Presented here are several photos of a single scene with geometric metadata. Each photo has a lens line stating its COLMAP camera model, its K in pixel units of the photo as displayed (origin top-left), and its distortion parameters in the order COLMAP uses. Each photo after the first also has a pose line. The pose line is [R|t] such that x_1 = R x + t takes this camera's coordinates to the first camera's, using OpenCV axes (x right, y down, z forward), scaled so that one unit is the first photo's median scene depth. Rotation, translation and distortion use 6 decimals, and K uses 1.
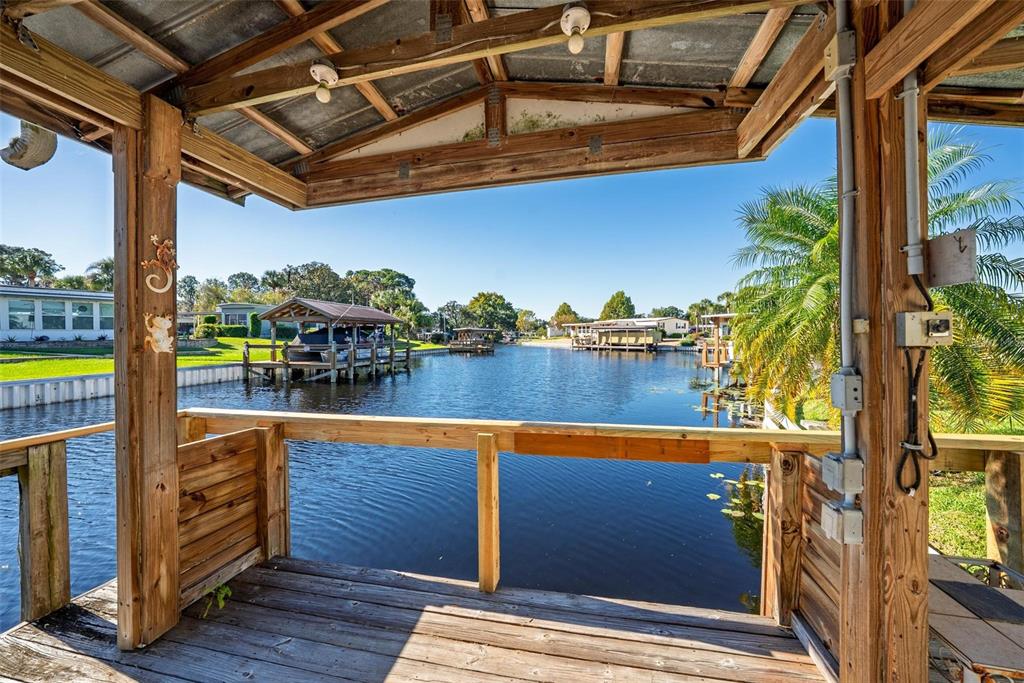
lens RADIAL K [[352.8, 0, 511.8], [0, 352.8, 339.5], [0, 0, 1]] dist [-0.003046, -0.000075]
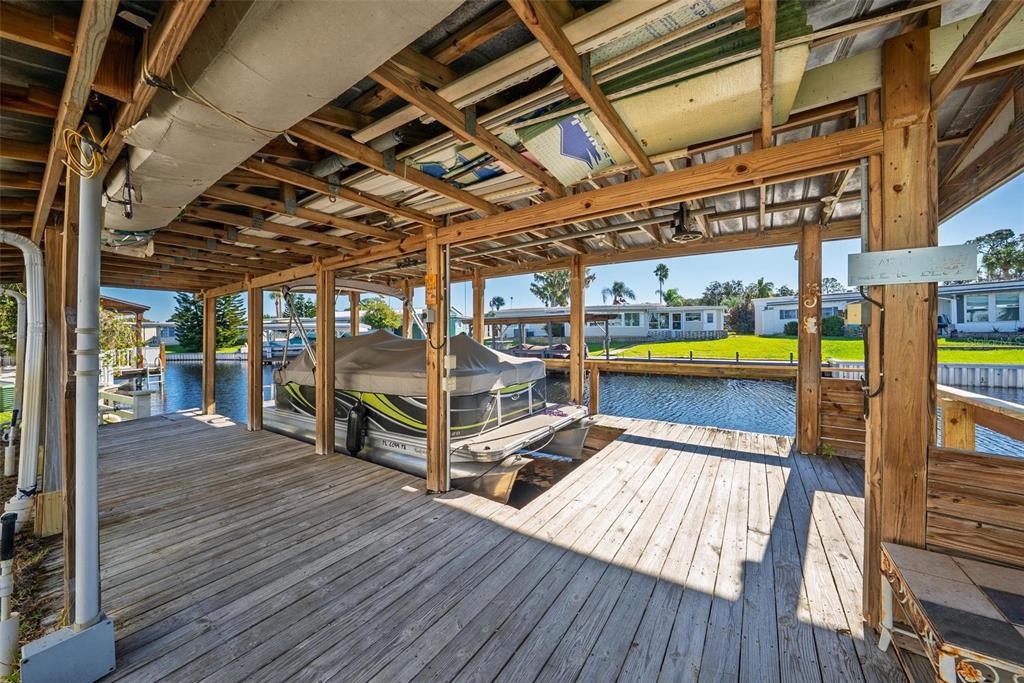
lens RADIAL K [[352.8, 0, 507.2], [0, 352.8, 341.4], [0, 0, 1]] dist [-0.003046, -0.000075]
pose [[-0.394503, 0.023930, -0.918583, 0.320116], [0.002593, 0.999686, 0.024929, 0.004901], [0.918891, 0.007453, -0.394441, 0.012184]]
